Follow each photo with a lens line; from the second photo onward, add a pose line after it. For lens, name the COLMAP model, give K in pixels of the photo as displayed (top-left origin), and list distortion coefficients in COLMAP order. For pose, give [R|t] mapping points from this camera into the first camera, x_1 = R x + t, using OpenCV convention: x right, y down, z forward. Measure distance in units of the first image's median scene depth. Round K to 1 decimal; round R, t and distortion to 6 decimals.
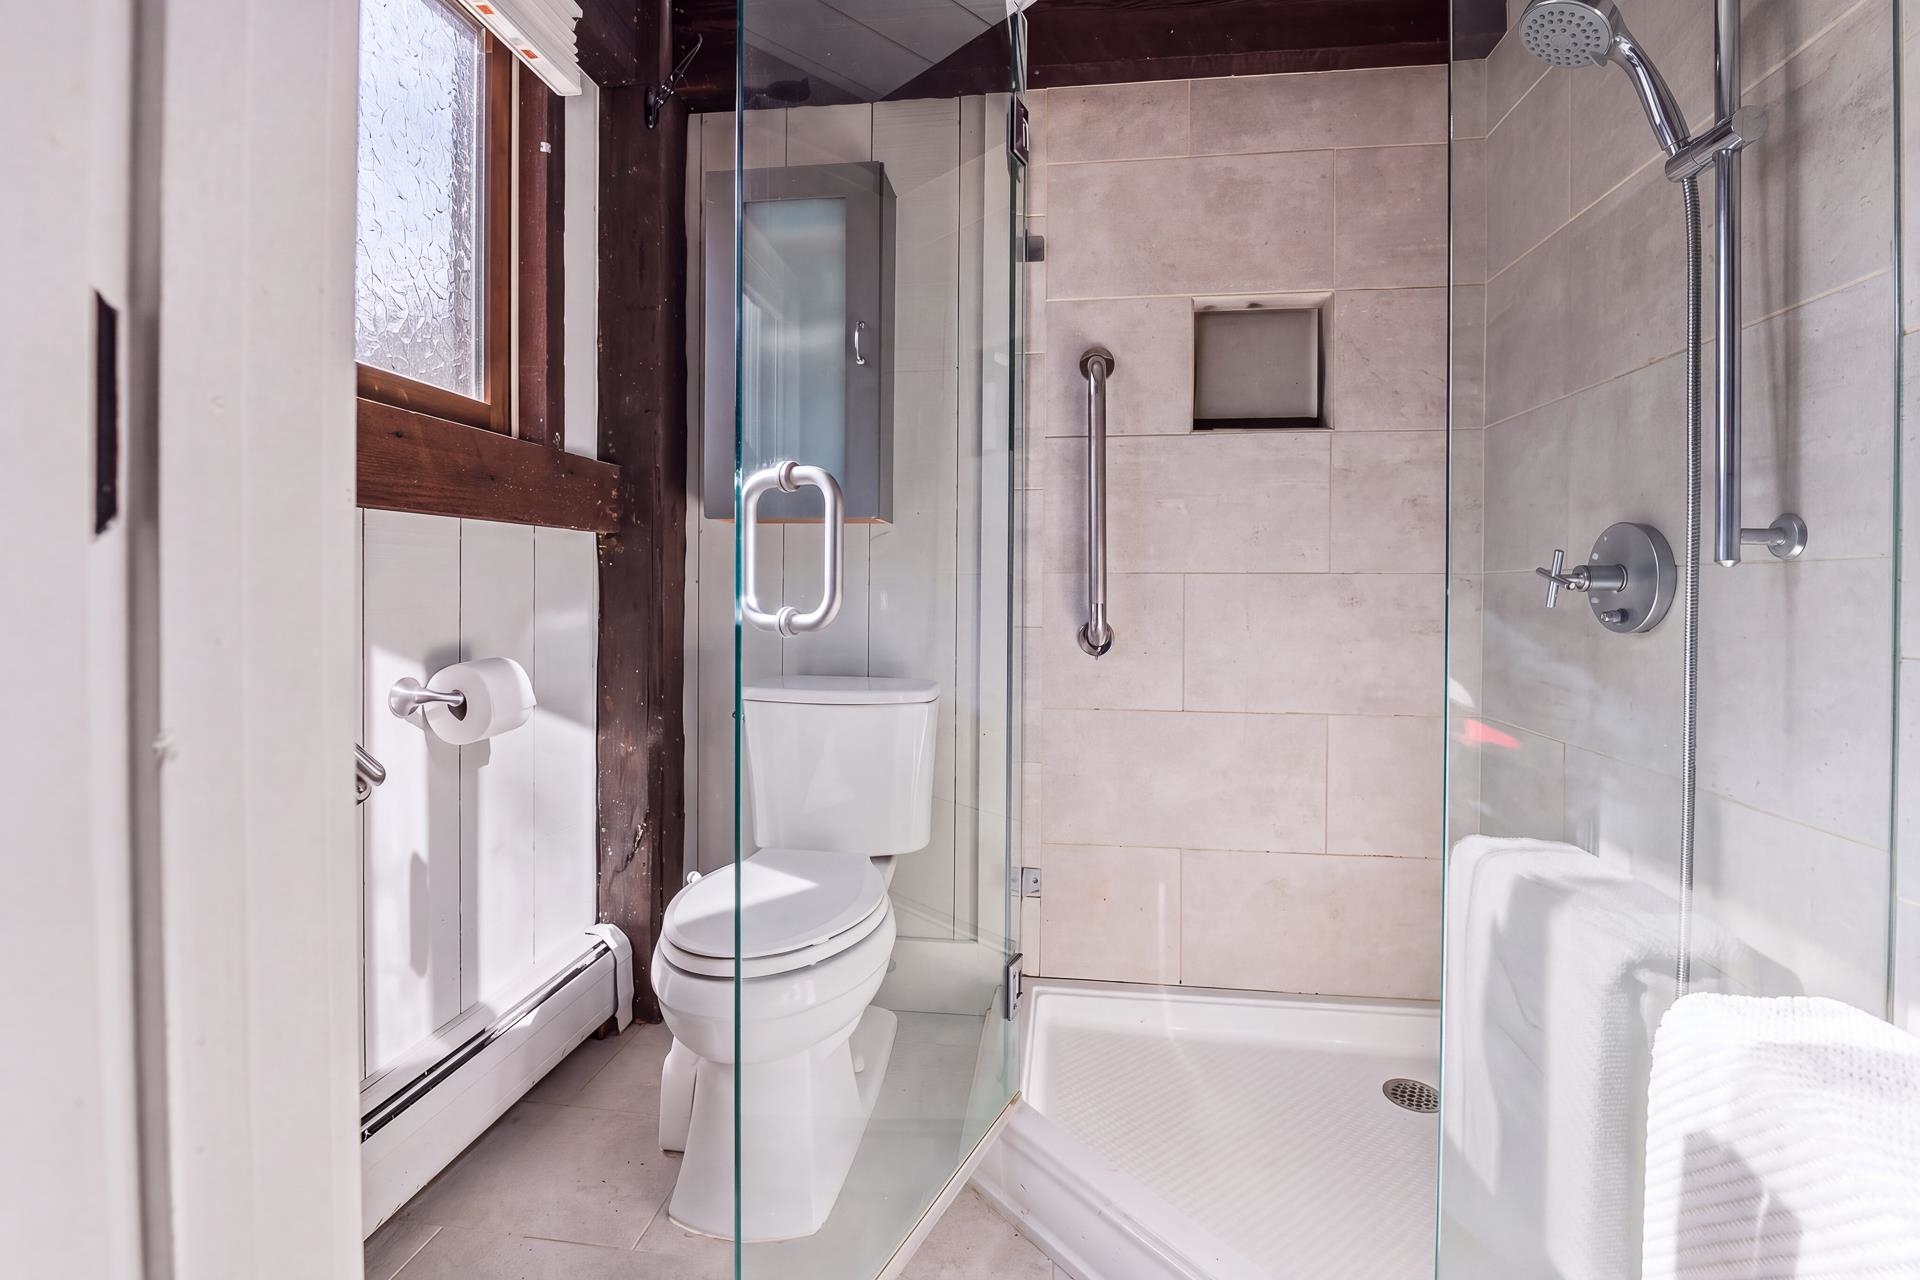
lens RADIAL K [[845.4, 0, 959.3], [0, 845.4, 634.7], [0, 0, 1]] dist [-0.001074, -0.000071]
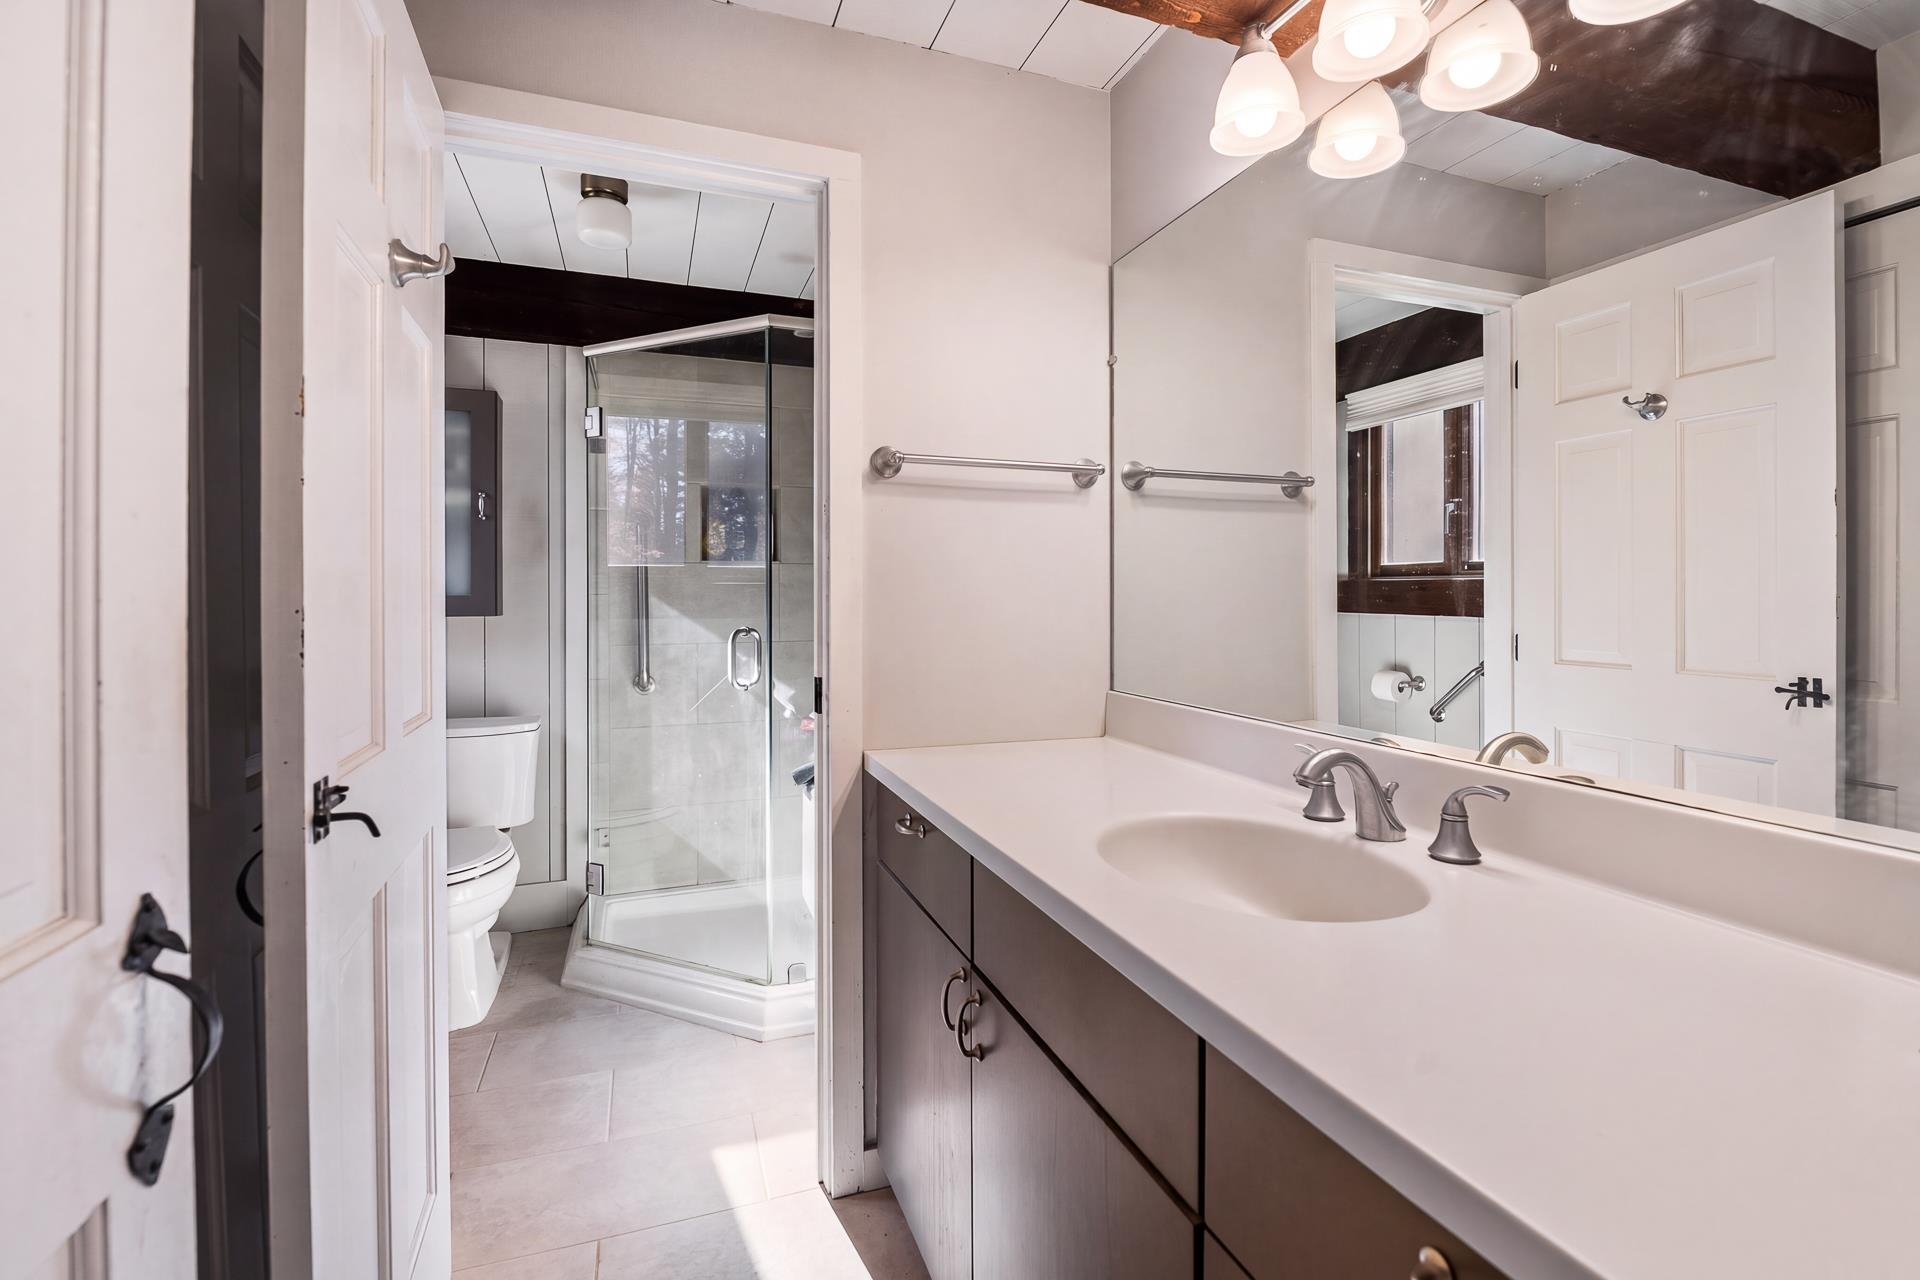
lens RADIAL K [[845.4, 0, 956.5], [0, 845.4, 638.9], [0, 0, 1]] dist [-0.001074, -0.000071]
pose [[0.887580, -0.005332, 0.460623, -0.064965], [0.008917, 0.999945, -0.005608, -0.079878], [-0.460568, 0.009085, 0.887578, -0.825172]]
